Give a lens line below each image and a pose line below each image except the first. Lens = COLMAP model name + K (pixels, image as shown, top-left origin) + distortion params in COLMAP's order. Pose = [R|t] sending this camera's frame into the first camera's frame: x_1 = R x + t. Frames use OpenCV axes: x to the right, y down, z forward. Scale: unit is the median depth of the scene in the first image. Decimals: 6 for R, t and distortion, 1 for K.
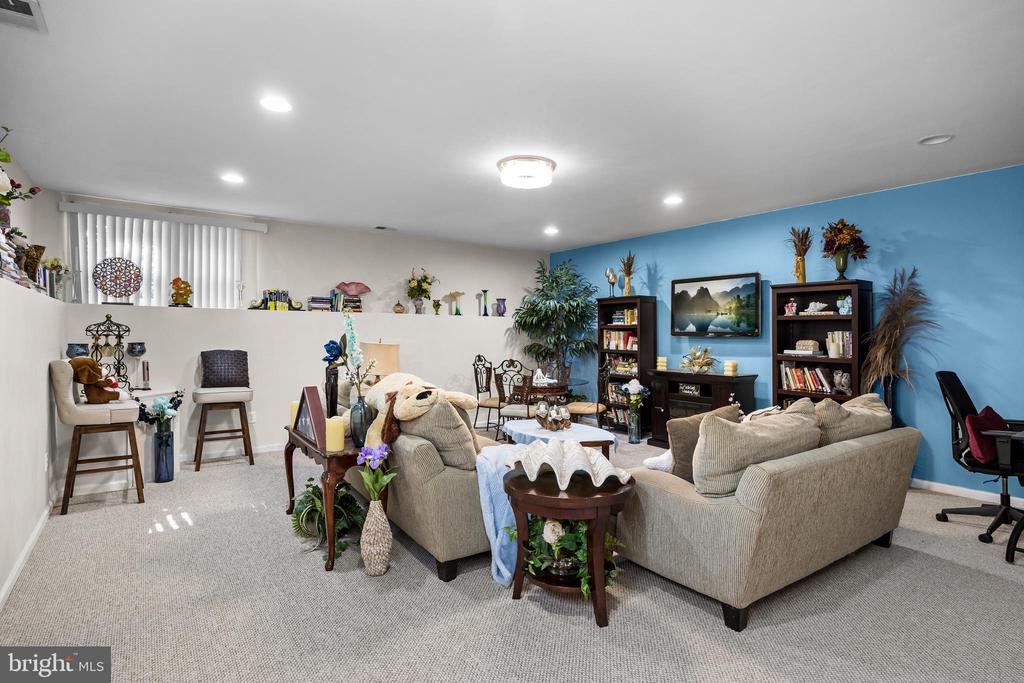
lens RADIAL K [[536.1, 0, 512.6], [0, 536.1, 334.6], [0, 0, 1]] dist [-0.006567, -0.001135]
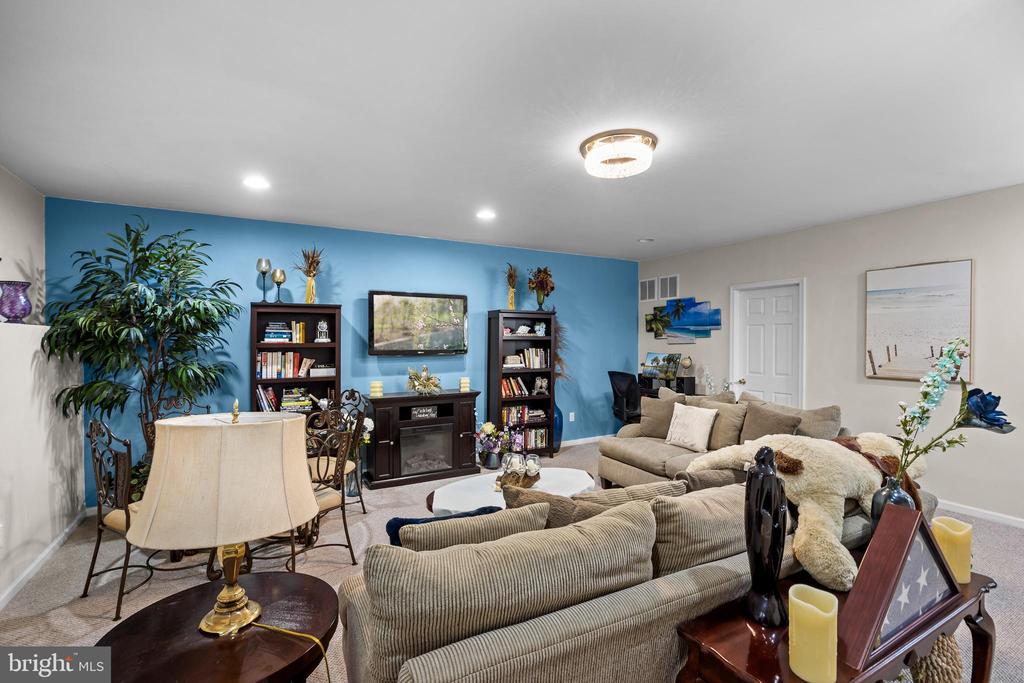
lens RADIAL K [[458.5, 0, 512.3], [0, 458.5, 345.8], [0, 0, 1]] dist [-0.004729, -0.001860]
pose [[0.089427, -0.008393, 0.995958, -0.411440], [0.011198, 0.999910, 0.007421, -0.016317], [-0.995930, 0.010489, 0.089513, 0.714055]]
